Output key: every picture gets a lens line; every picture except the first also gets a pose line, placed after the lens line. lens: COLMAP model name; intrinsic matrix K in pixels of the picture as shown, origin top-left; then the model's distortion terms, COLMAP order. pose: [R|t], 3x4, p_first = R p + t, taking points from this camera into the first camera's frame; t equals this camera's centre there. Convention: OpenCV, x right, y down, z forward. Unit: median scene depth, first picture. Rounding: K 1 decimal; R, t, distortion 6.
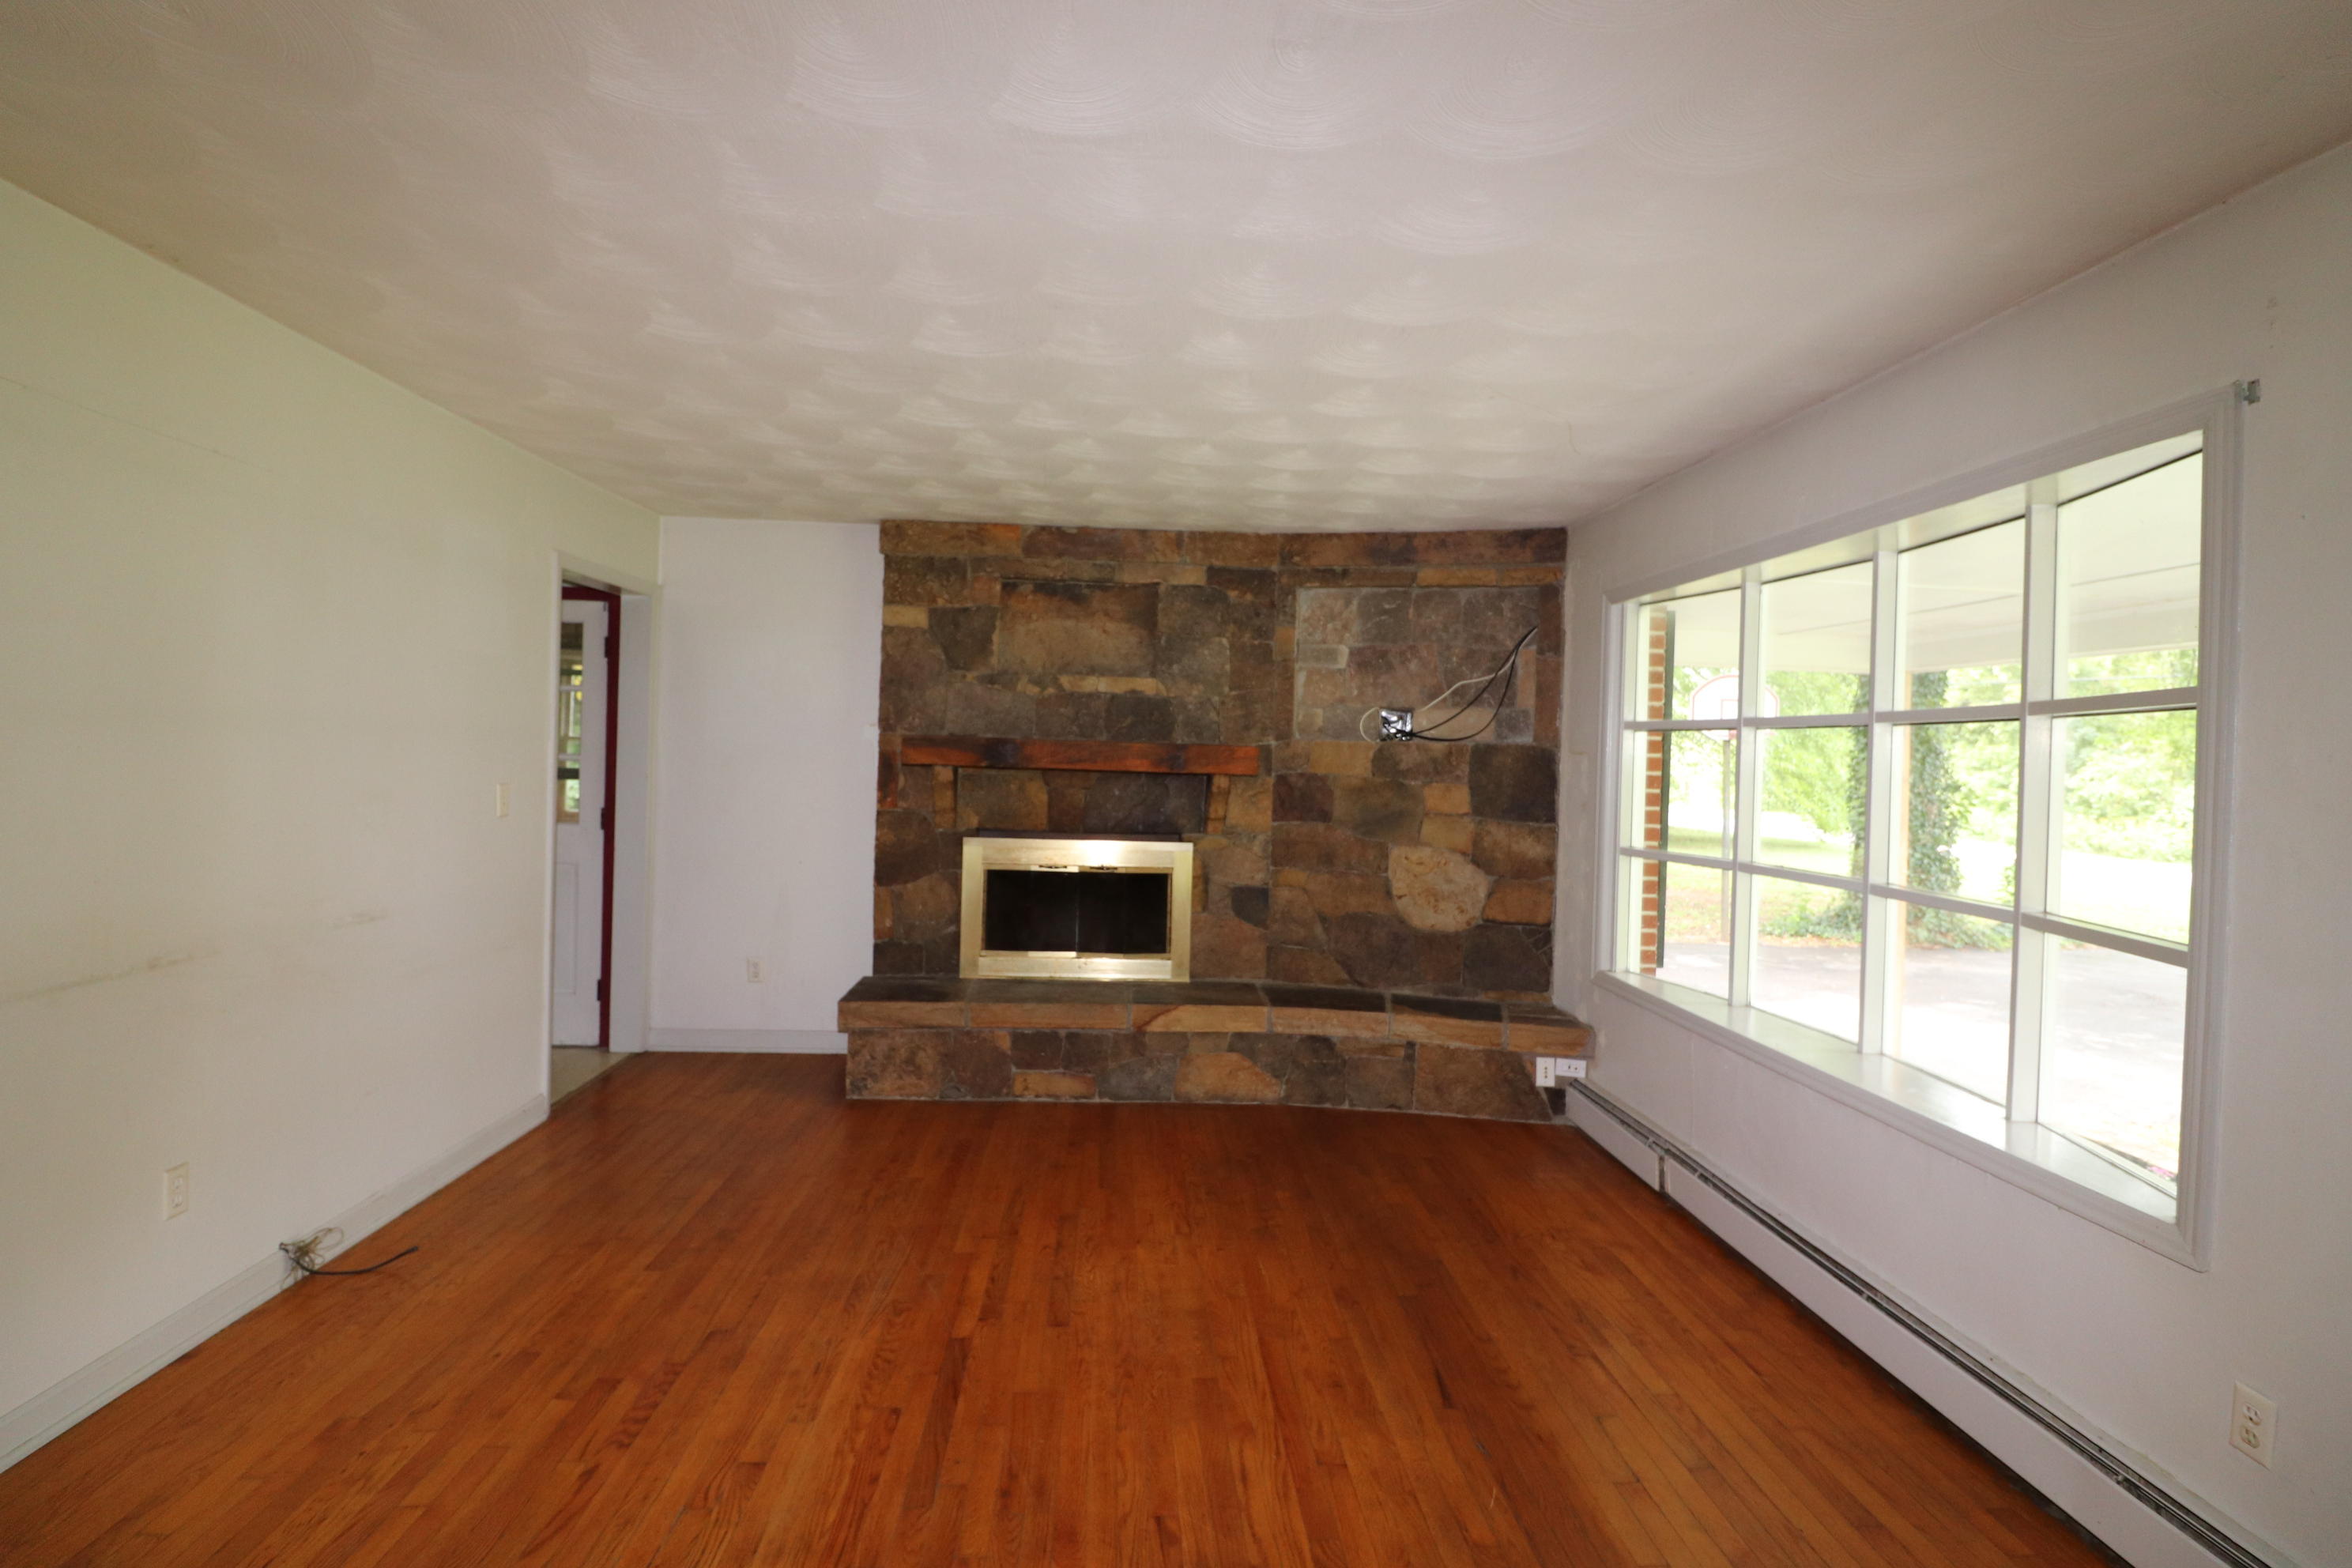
lens RADIAL K [[1085.3, 0, 1170.5], [0, 1085.3, 773.7], [0, 0, 1]] dist [-0.001741, -0.000869]
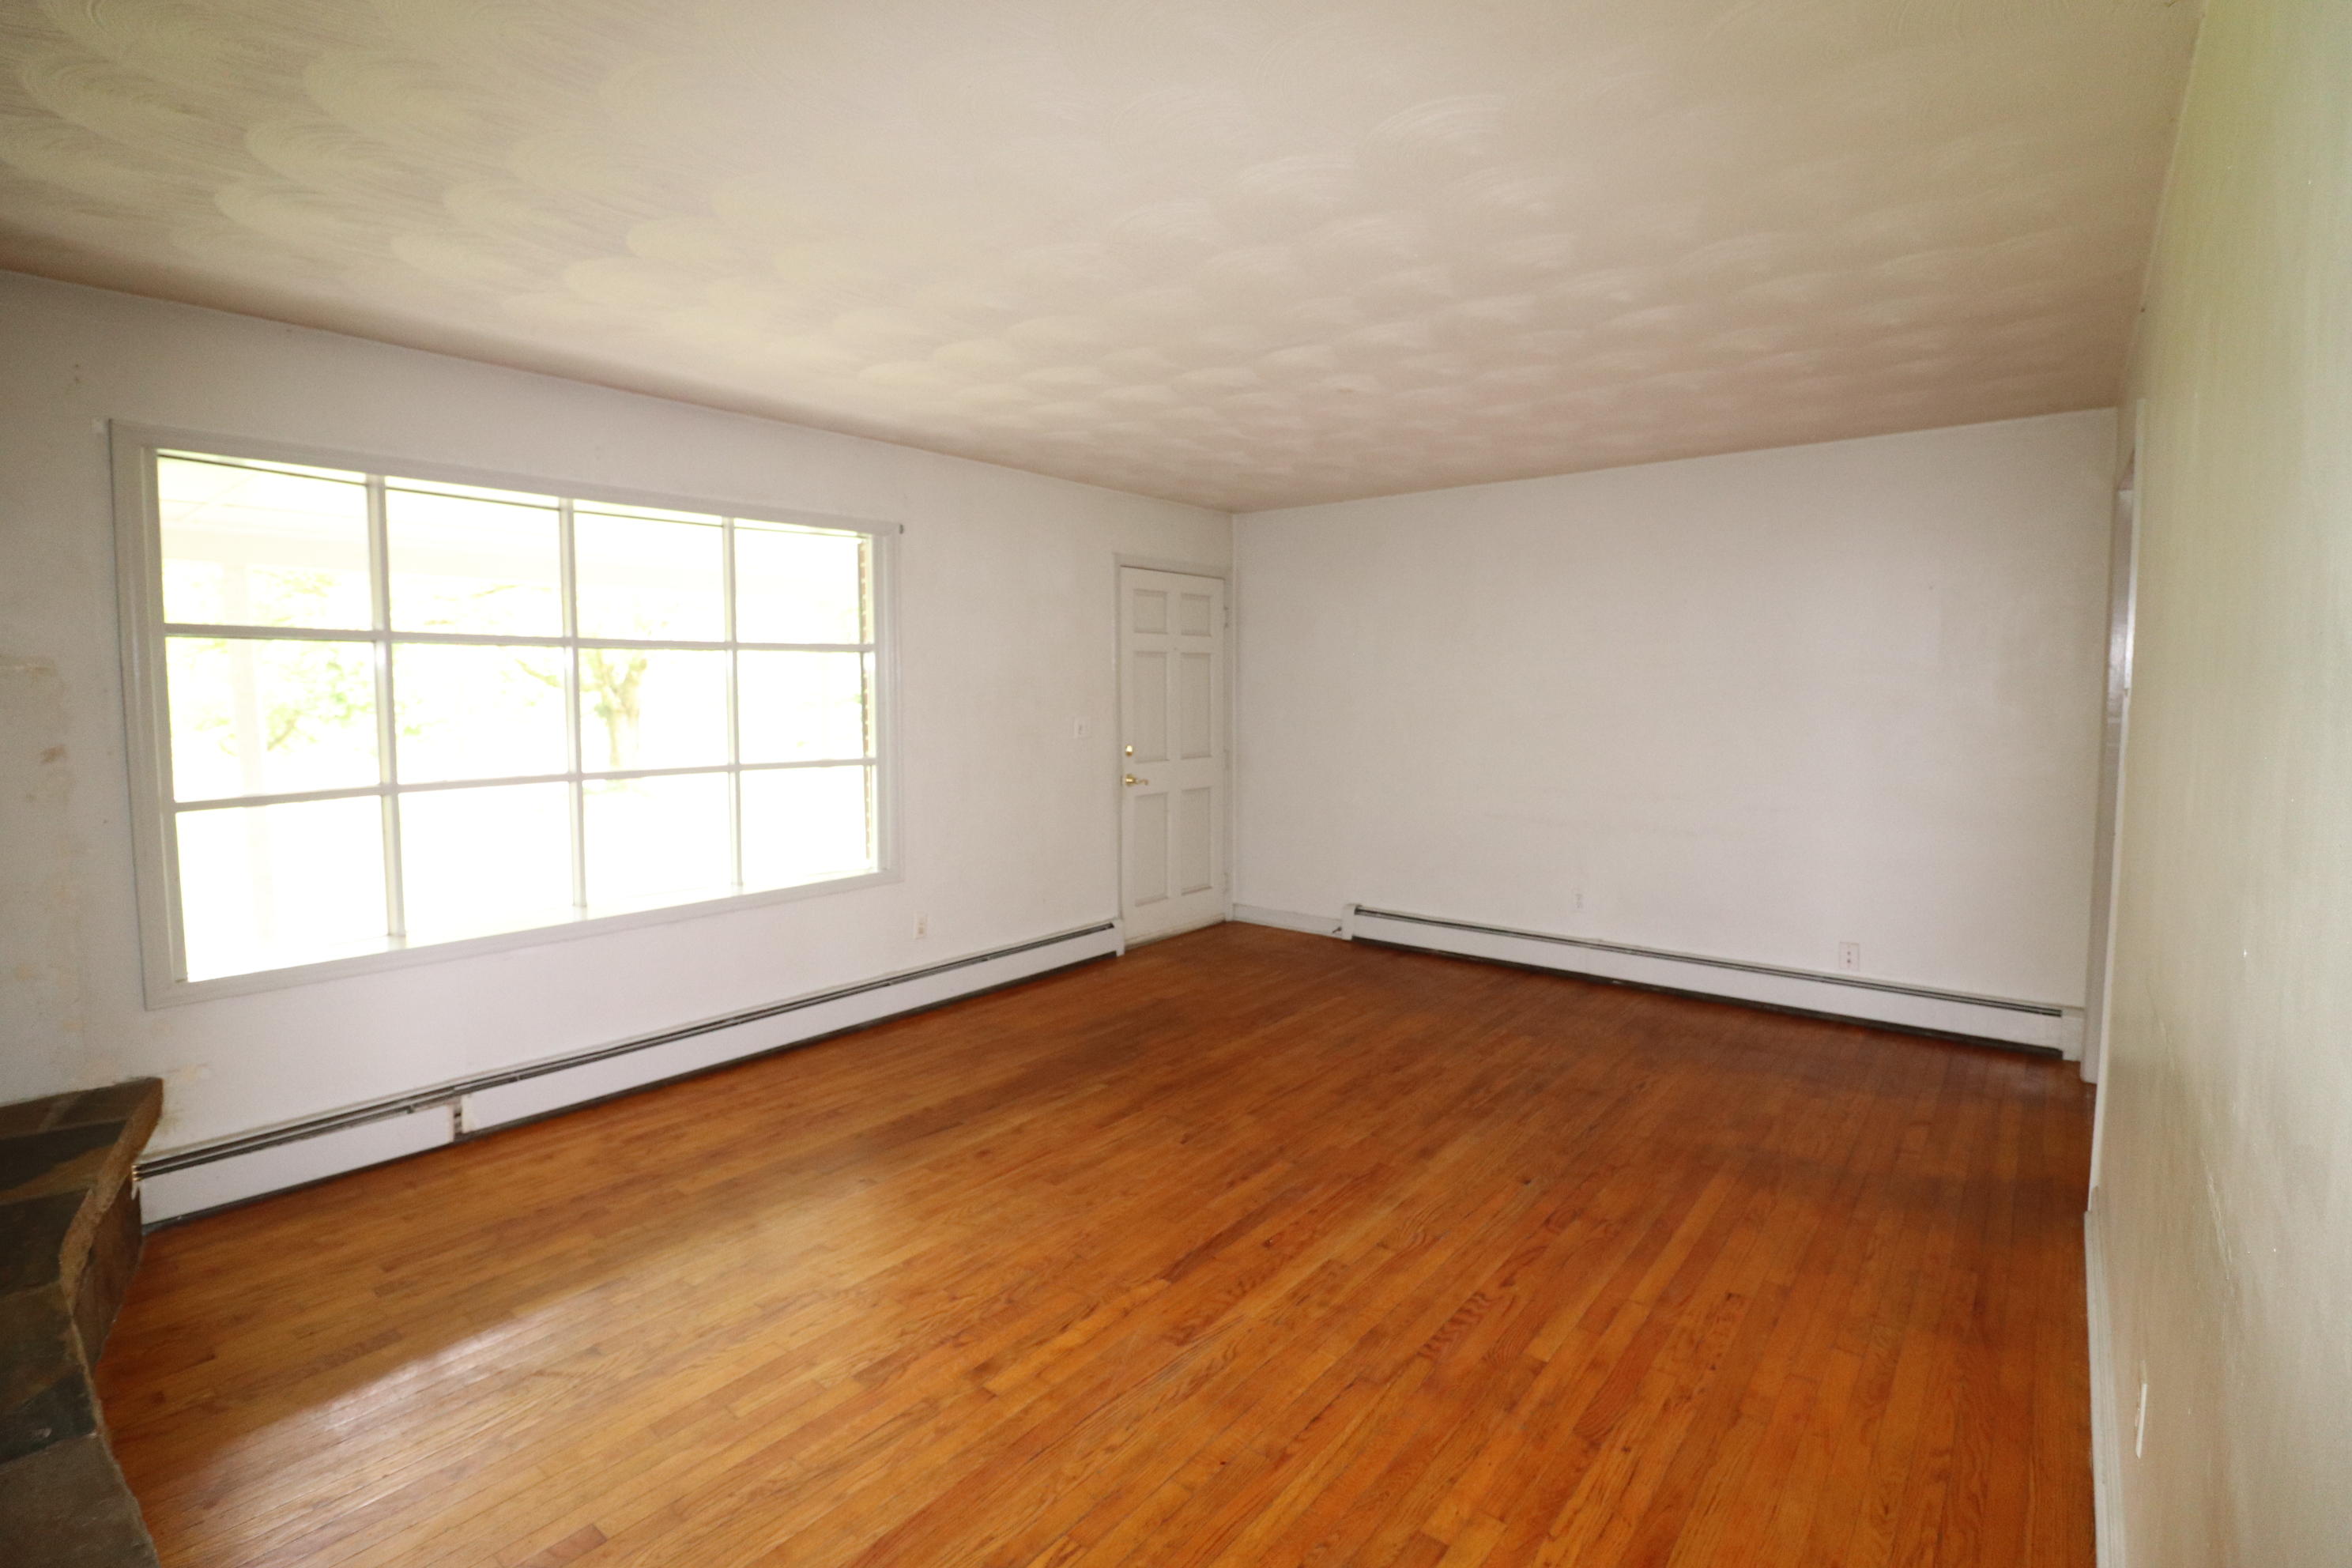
lens RADIAL K [[1085.3, 0, 1177.3], [0, 1085.3, 773.1], [0, 0, 1]] dist [-0.001741, -0.000869]
pose [[-0.741077, -0.077750, 0.666903, -0.535233], [-0.000373, 0.993320, 0.115390, -0.034478], [-0.671419, 0.085264, -0.736156, 1.088602]]
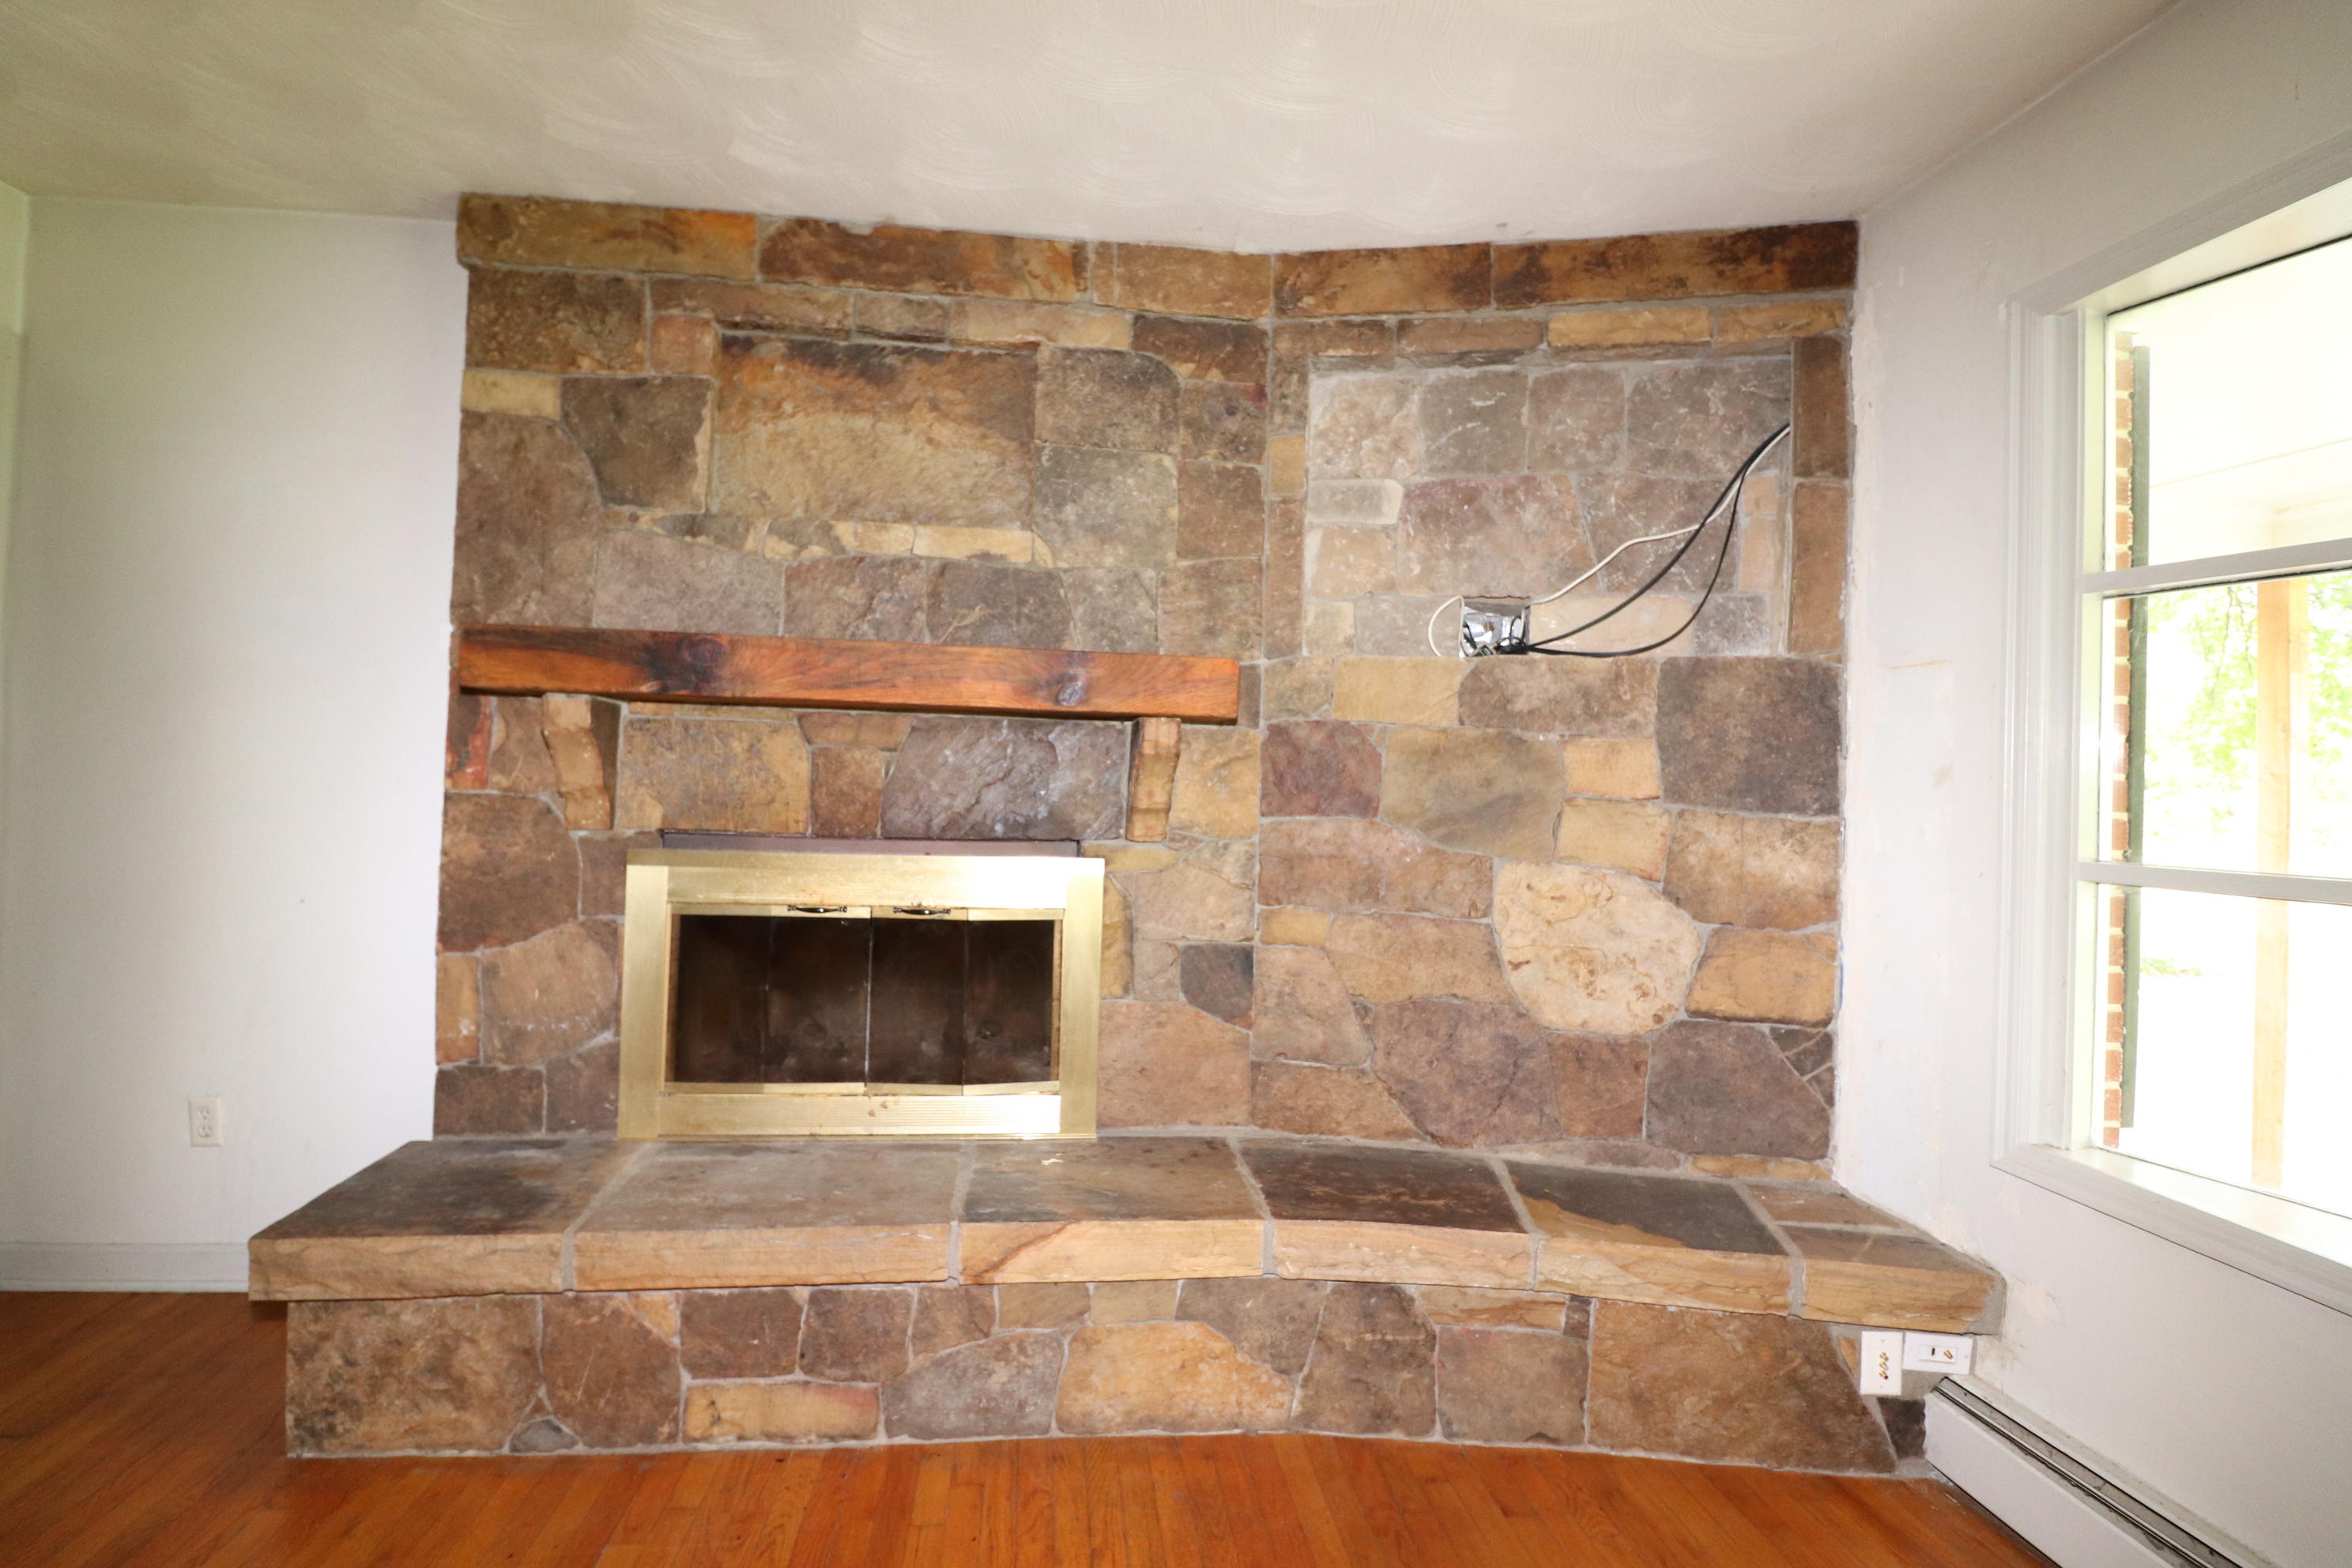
lens RADIAL K [[1085.3, 0, 1171.2], [0, 1085.3, 766.4], [0, 0, 1]] dist [-0.001741, -0.000869]
pose [[0.997844, 0.002294, 0.065597, 0.019234], [-0.000370, 0.999570, -0.029315, 0.036927], [-0.065636, 0.029228, 0.997415, 0.513632]]
